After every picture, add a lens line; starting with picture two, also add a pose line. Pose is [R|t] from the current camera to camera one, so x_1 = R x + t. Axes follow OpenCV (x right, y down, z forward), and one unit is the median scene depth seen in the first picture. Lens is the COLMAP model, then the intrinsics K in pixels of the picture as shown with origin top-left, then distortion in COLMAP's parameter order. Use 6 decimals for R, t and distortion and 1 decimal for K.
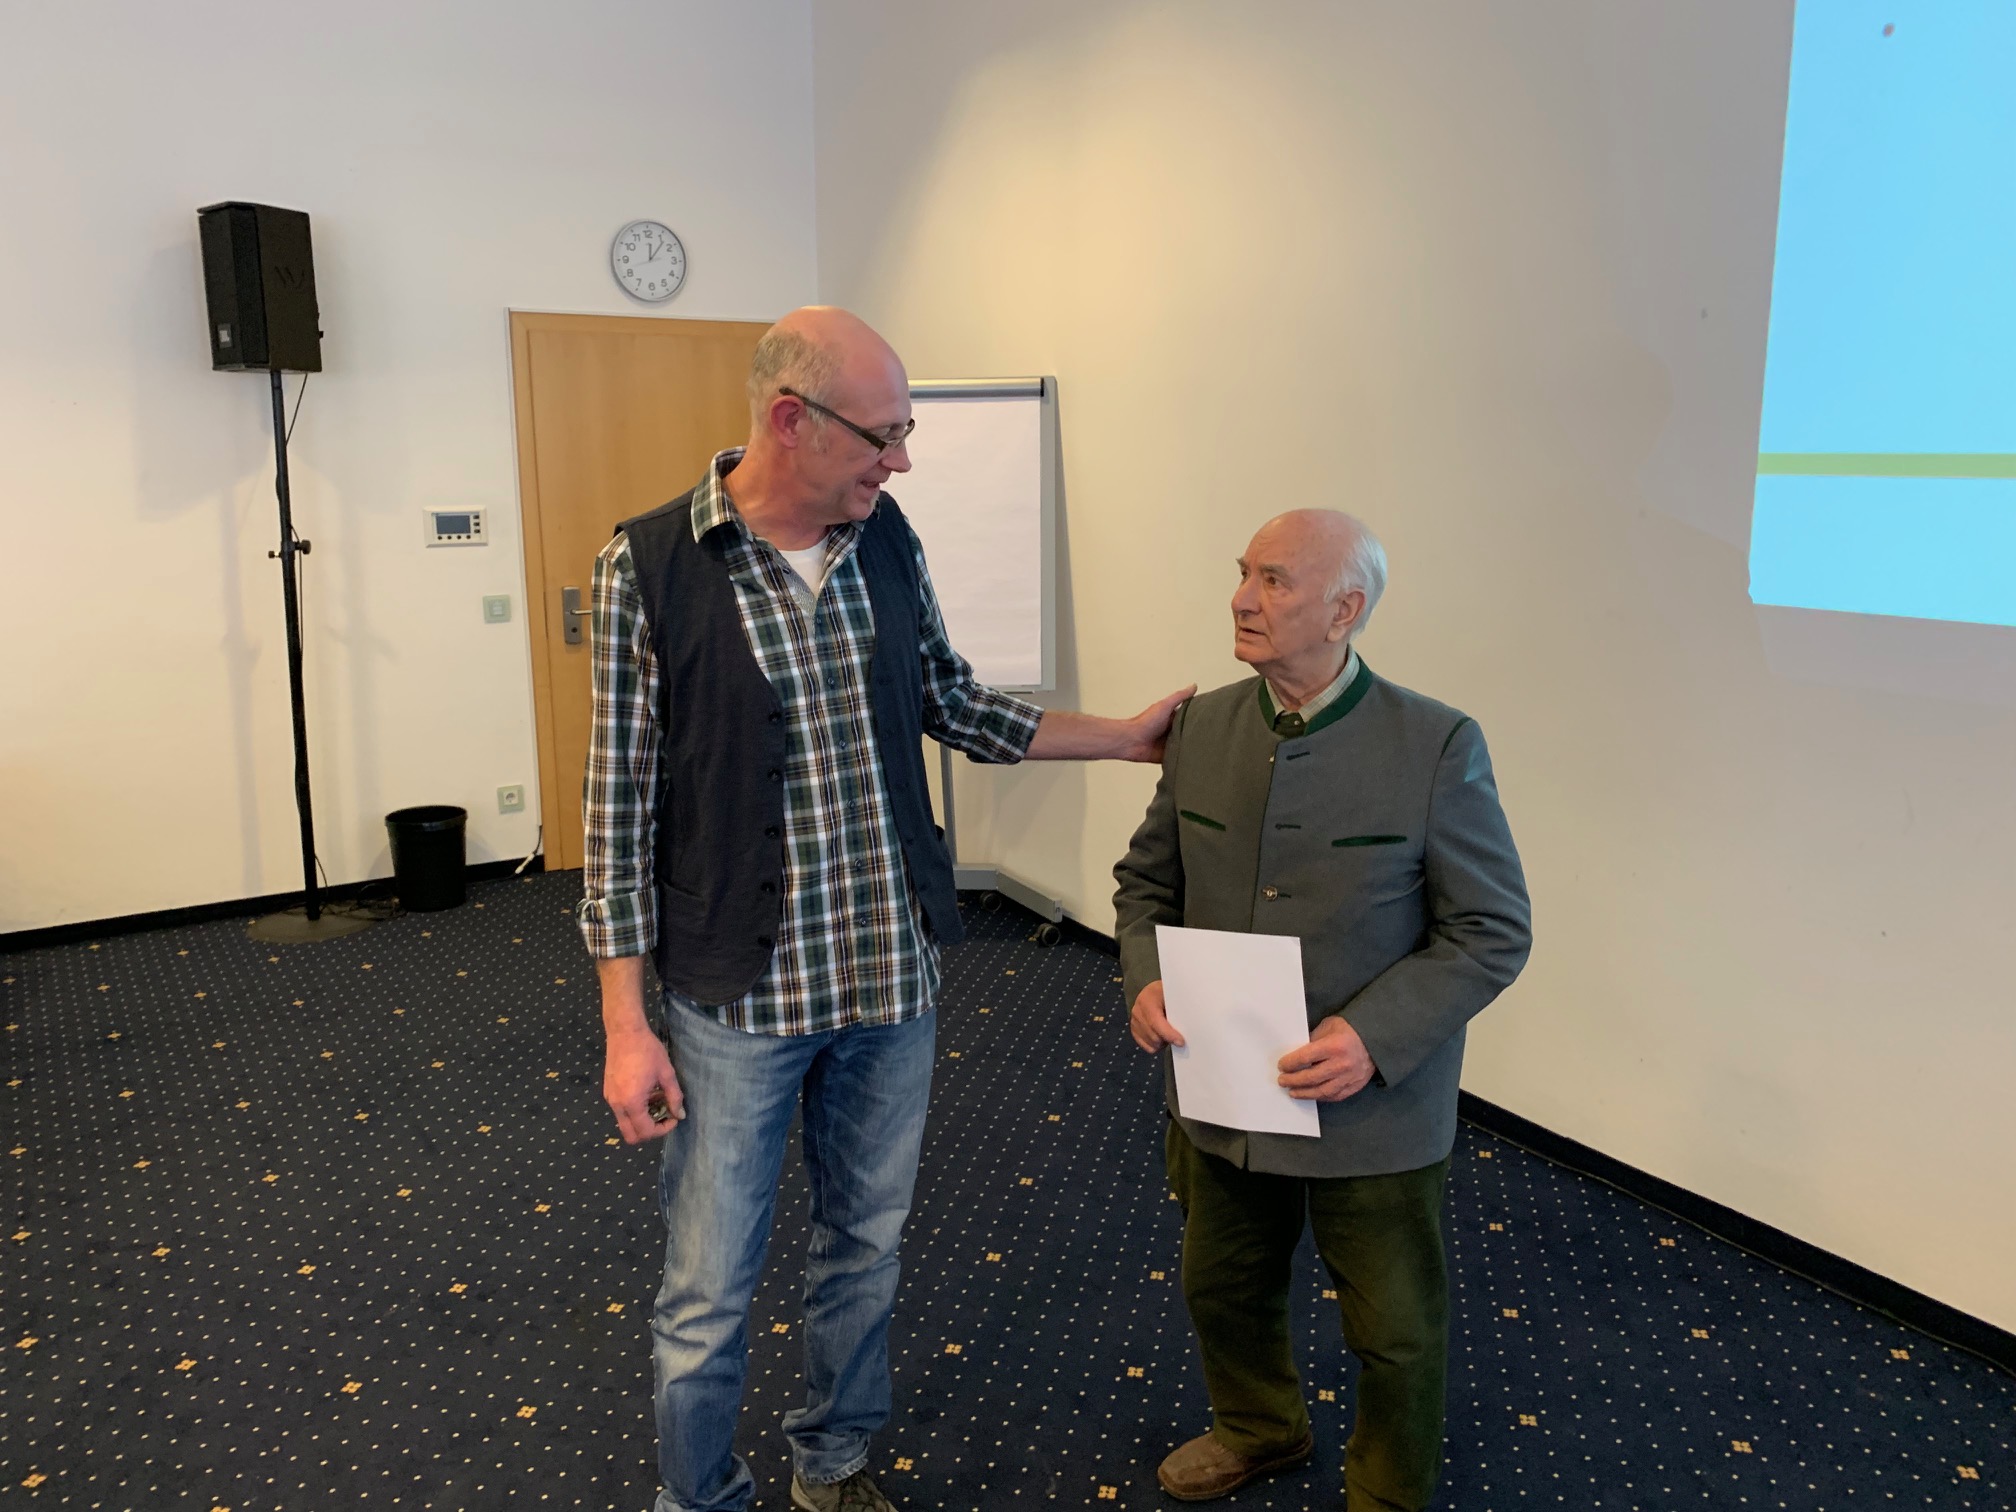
lens RADIAL K [[1549.2, 0, 1001.6], [0, 1549.2, 749.5], [0, 0, 1]] dist [0.075888, -0.134941]
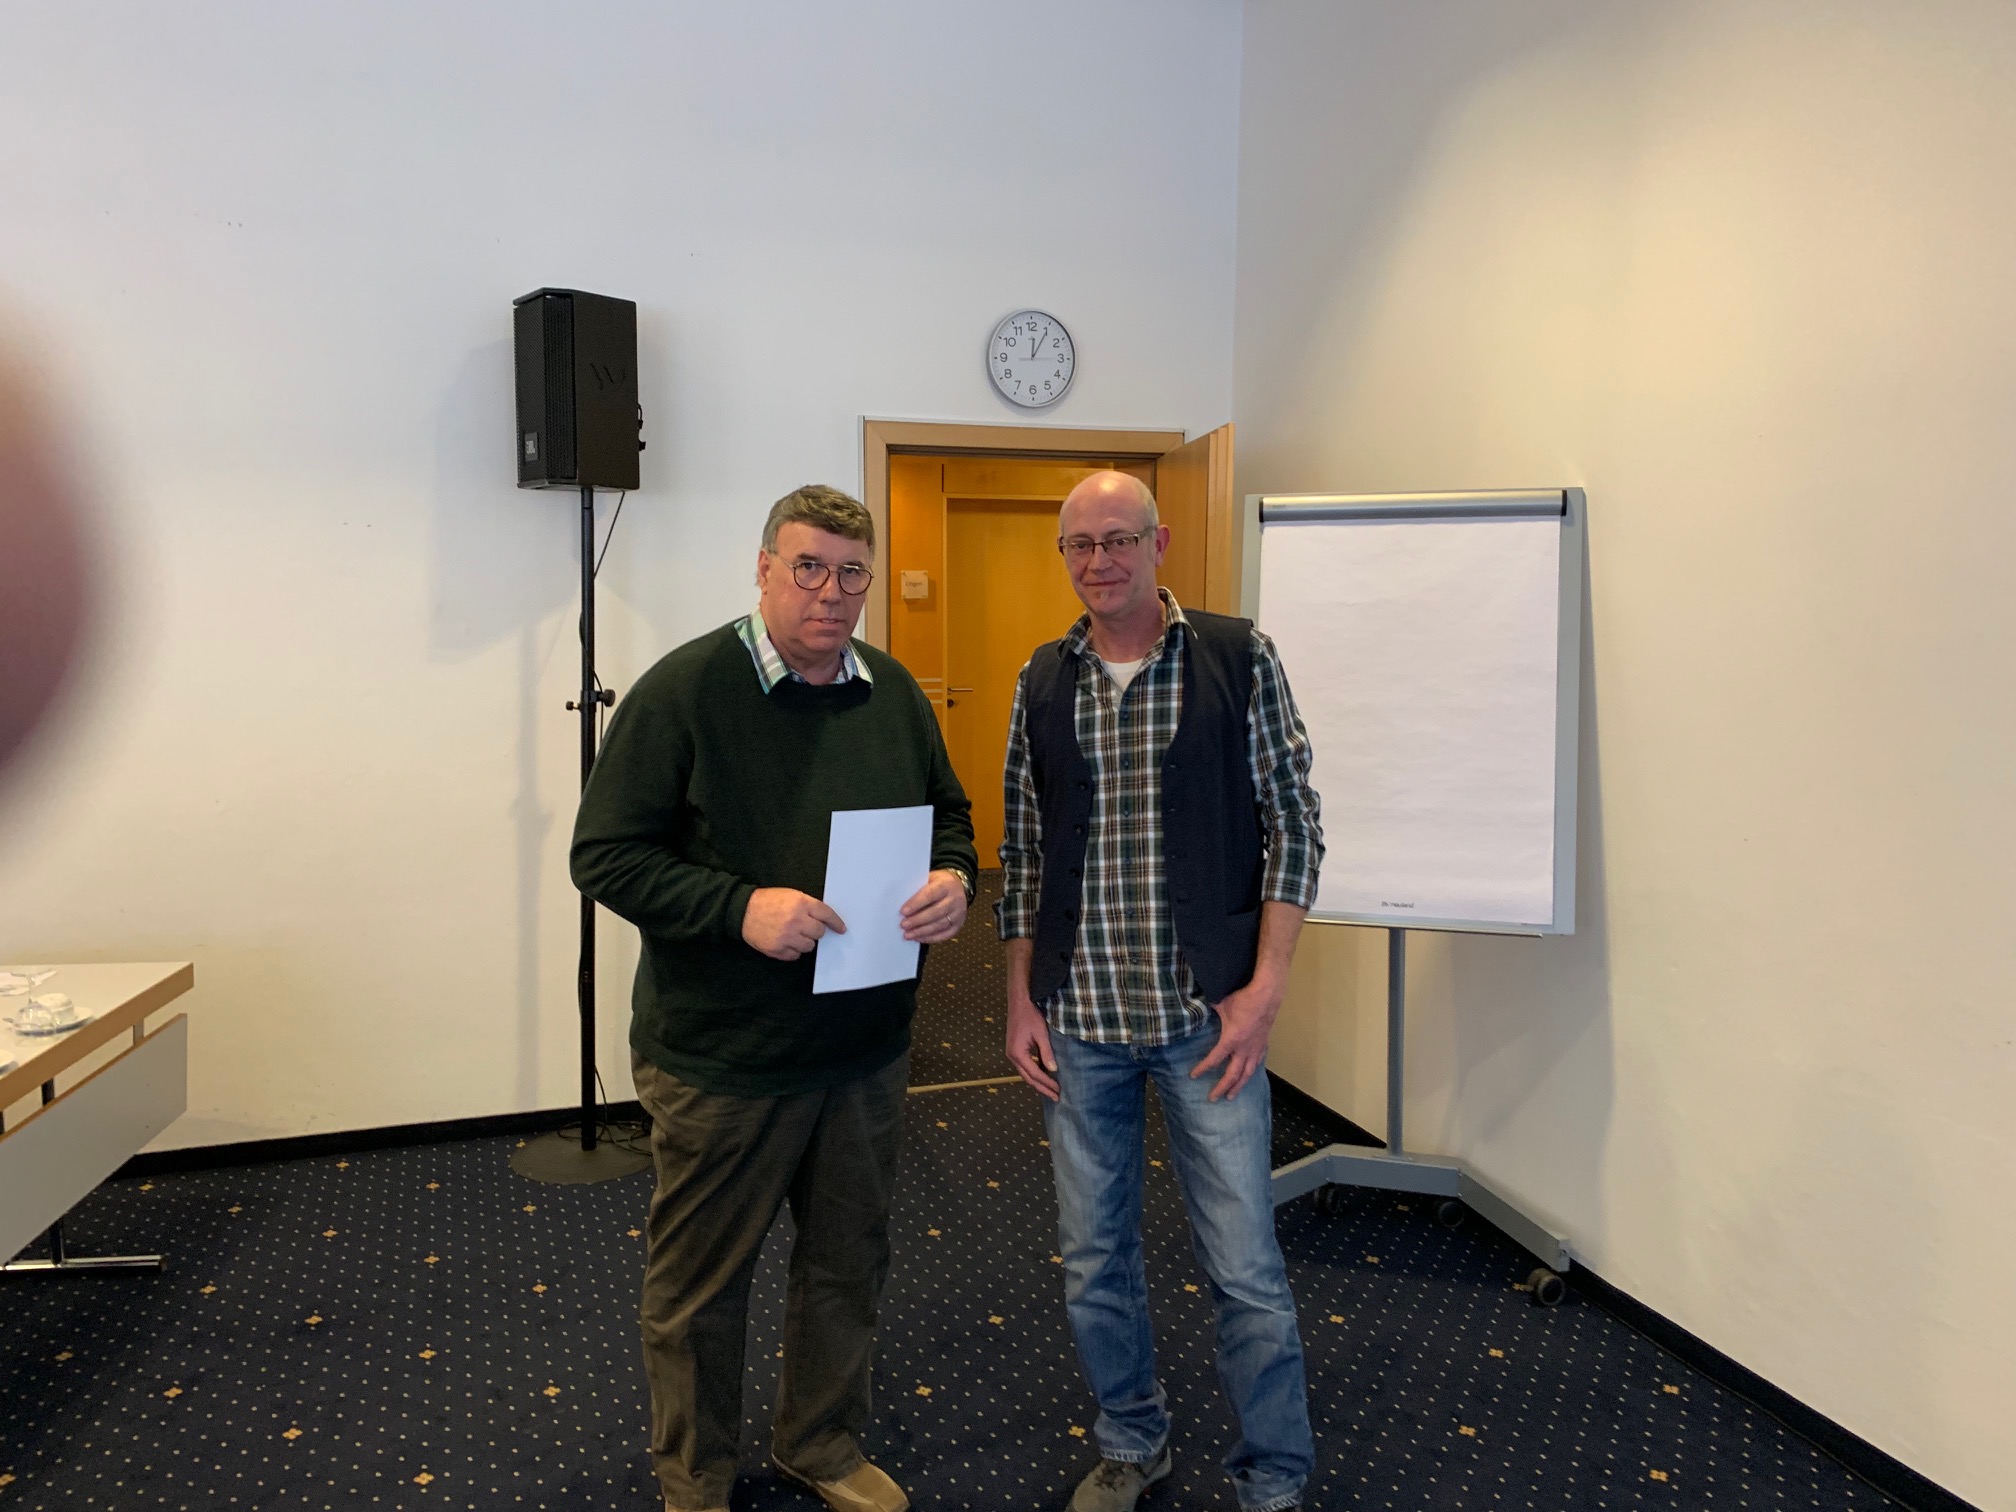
lens RADIAL K [[1549.2, 0, 1001.6], [0, 1549.2, 749.5], [0, 0, 1]] dist [0.075888, -0.134941]
pose [[0.973491, 0.034985, -0.226036, -0.053207], [-0.053273, 0.995736, -0.075318, -0.049644], [0.222437, 0.085363, 0.971203, 0.239816]]
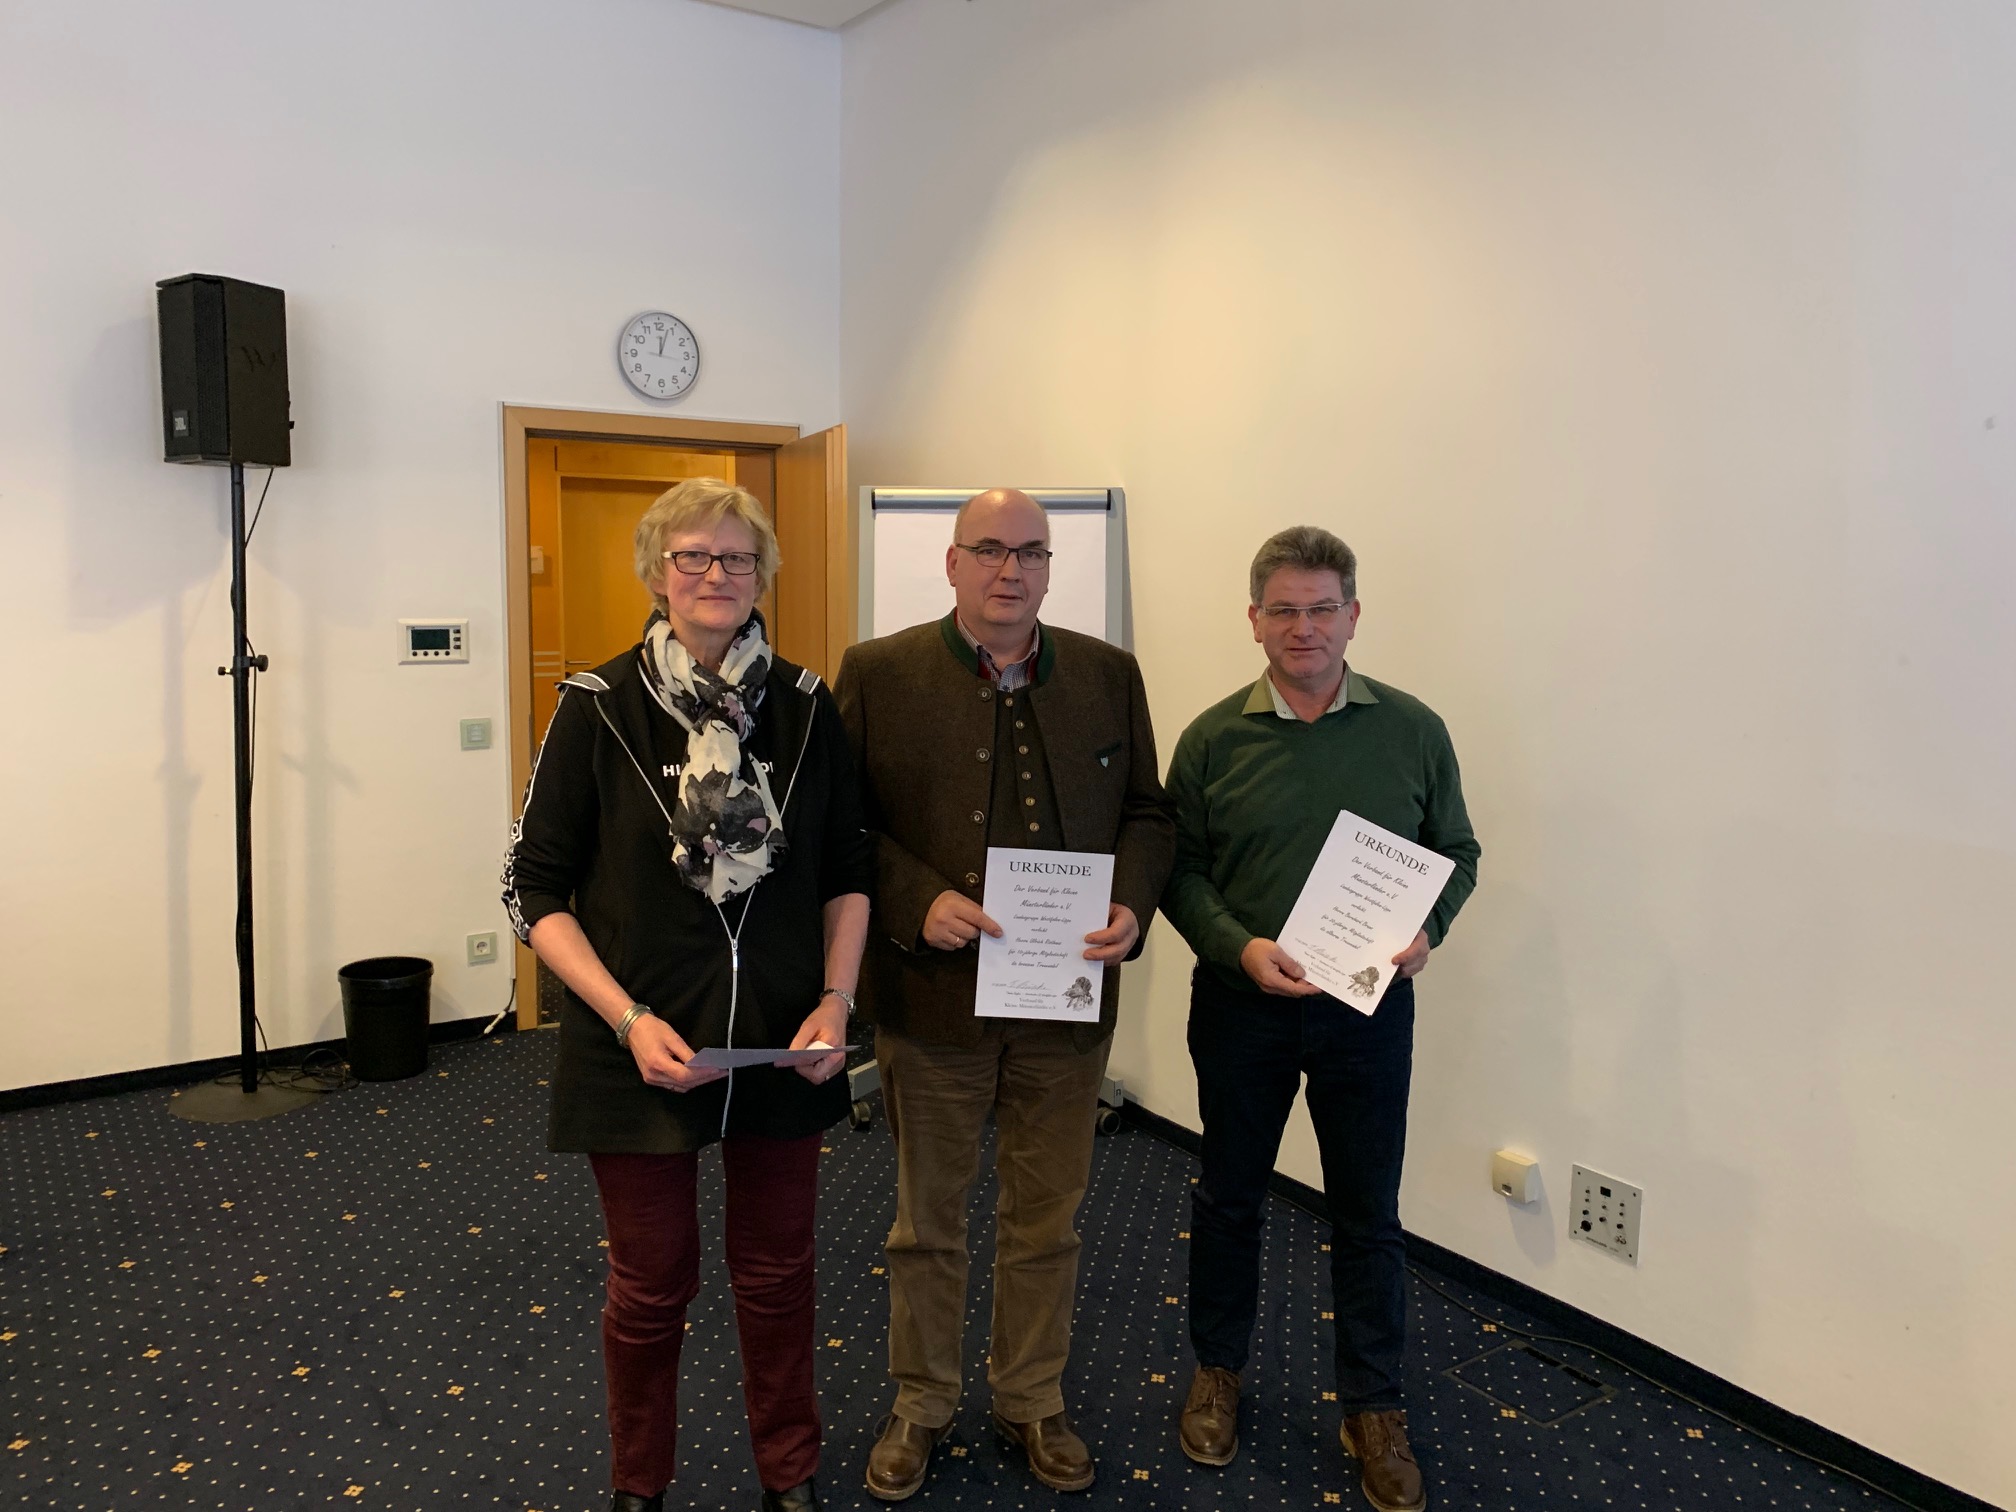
lens RADIAL K [[1549.2, 0, 1001.6], [0, 1549.2, 749.5], [0, 0, 1]] dist [0.075888, -0.134941]
pose [[0.999412, 0.015662, 0.030487, -0.055627], [-0.013430, 0.997308, -0.072081, -0.023013], [-0.031534, 0.071629, 0.996933, 0.114509]]
